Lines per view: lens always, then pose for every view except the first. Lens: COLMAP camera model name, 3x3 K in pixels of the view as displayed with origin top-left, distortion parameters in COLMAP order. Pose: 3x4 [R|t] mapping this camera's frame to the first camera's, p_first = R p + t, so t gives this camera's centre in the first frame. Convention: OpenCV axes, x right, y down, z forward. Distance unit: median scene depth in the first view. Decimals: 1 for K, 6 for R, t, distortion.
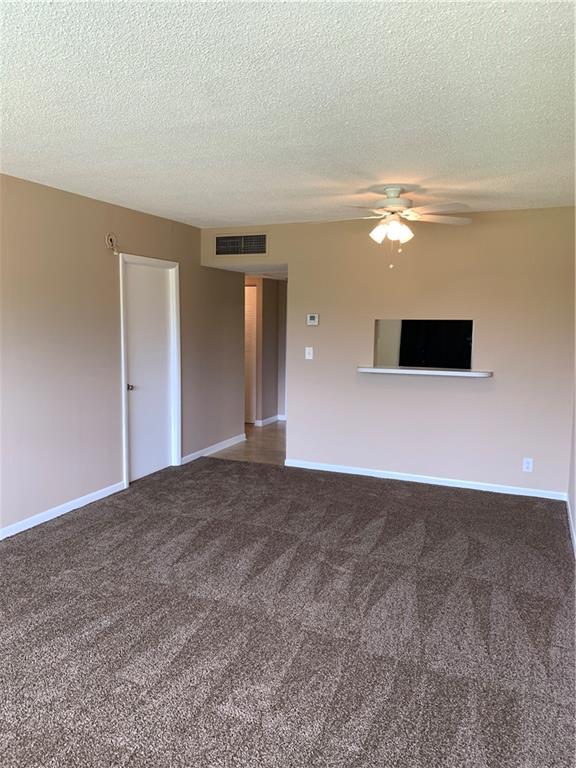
lens RADIAL K [[591.6, 0, 293.0], [0, 591.6, 385.2], [0, 0, 1]] dist [0.032051, -0.031244]
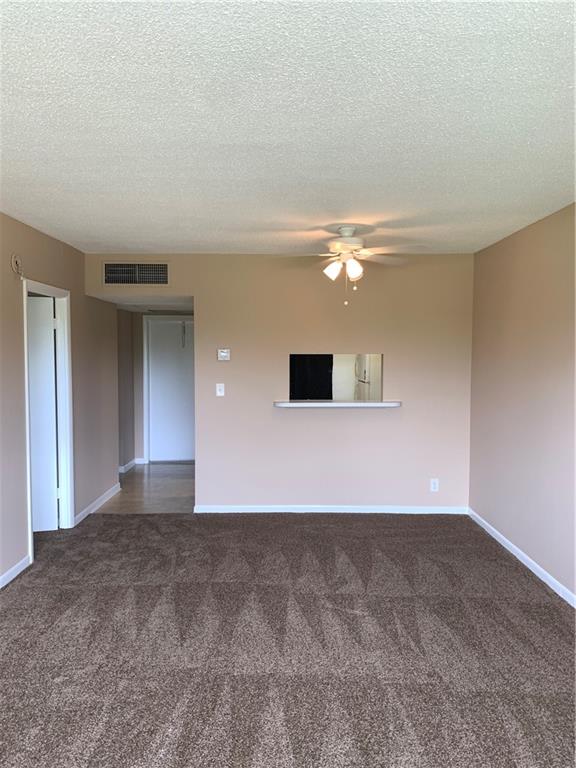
lens RADIAL K [[591.6, 0, 294.7], [0, 591.6, 380.0], [0, 0, 1]] dist [0.032051, -0.031244]
pose [[0.915507, -0.027600, 0.401353, -0.313473], [0.053229, 0.997183, -0.052844, -0.017086], [-0.398764, 0.069743, 0.914398, 0.105378]]
